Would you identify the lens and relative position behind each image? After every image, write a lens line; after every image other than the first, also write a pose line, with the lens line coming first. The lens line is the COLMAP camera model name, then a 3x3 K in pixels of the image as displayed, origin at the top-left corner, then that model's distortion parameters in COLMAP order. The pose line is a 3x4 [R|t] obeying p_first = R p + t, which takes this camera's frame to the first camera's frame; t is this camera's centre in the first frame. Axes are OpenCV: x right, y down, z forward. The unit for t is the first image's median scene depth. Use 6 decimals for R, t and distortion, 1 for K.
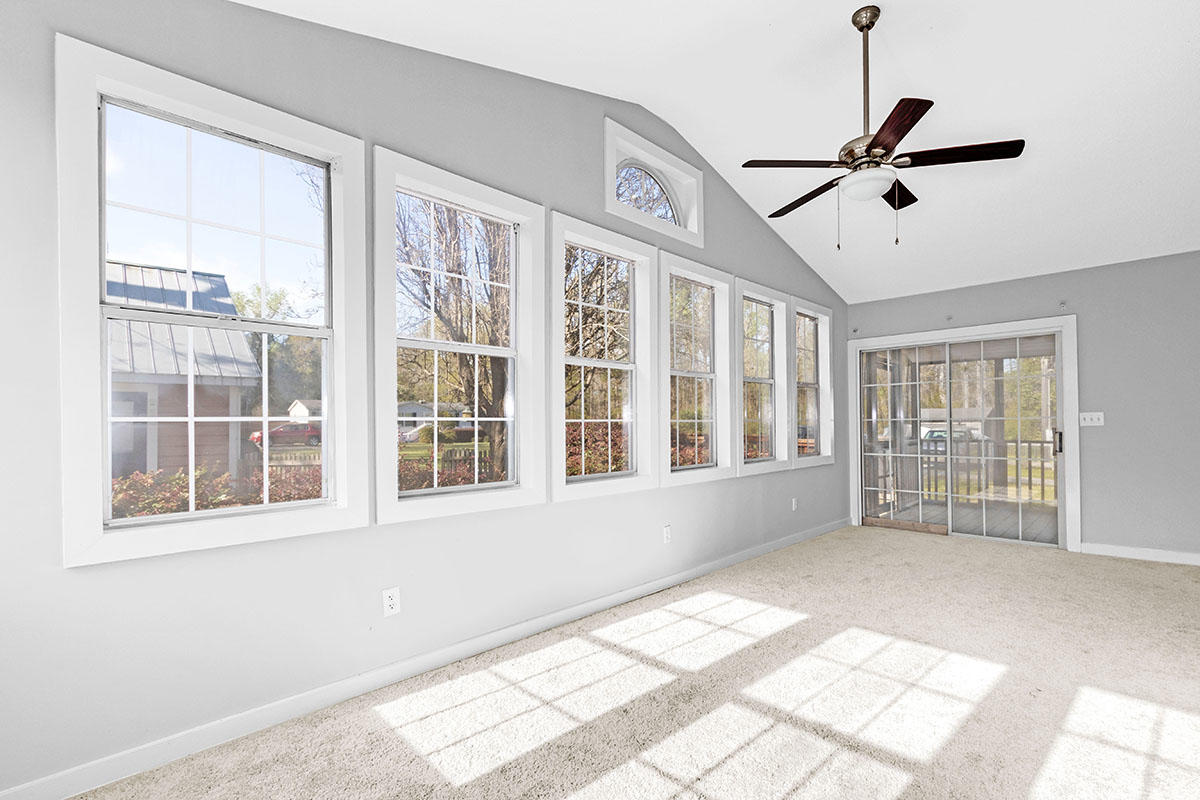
lens RADIAL K [[566.2, 0, 604.0], [0, 566.2, 418.3], [0, 0, 1]] dist [0.000287, 0.000113]
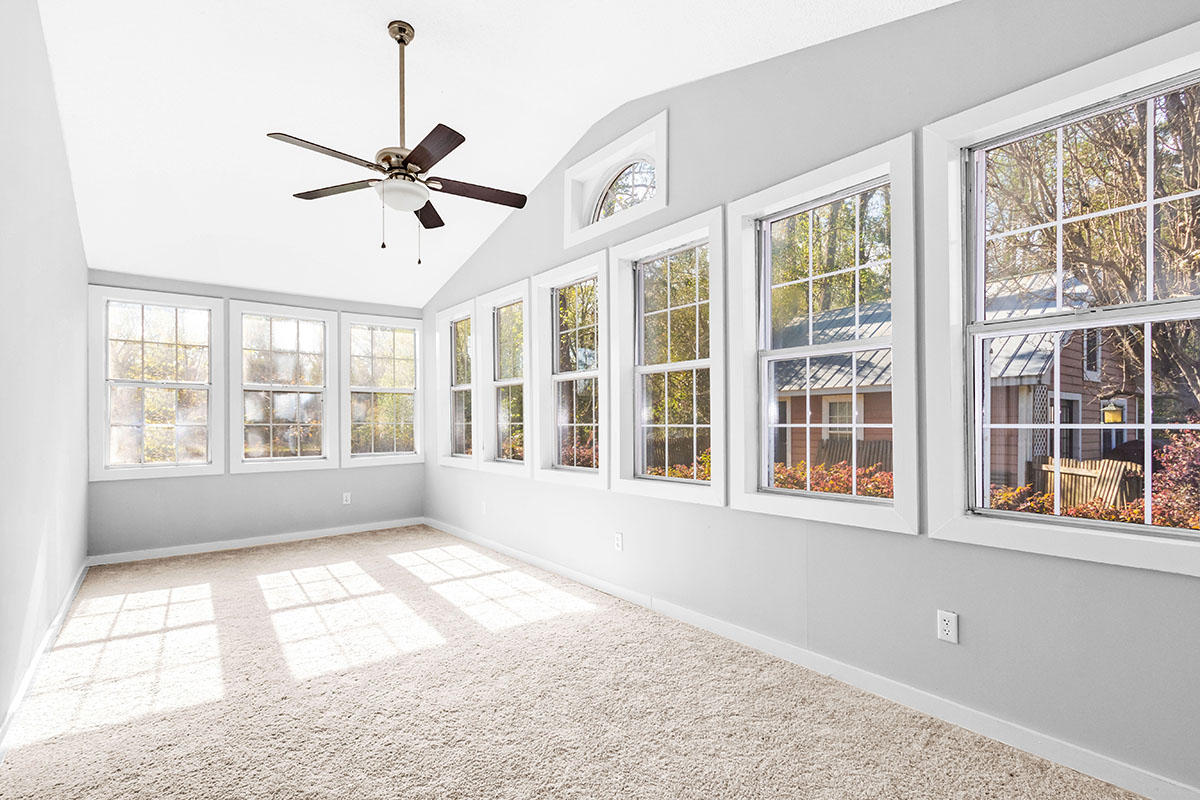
lens RADIAL K [[531.8, 0, 600.0], [0, 531.8, 430.5], [0, 0, 1]] dist [0.000893, 0.000065]
pose [[-0.129471, 0.002900, -0.991579, 0.939945], [0.009926, 0.999949, 0.001628, 0.009025], [0.991534, -0.009632, -0.129493, 0.998178]]
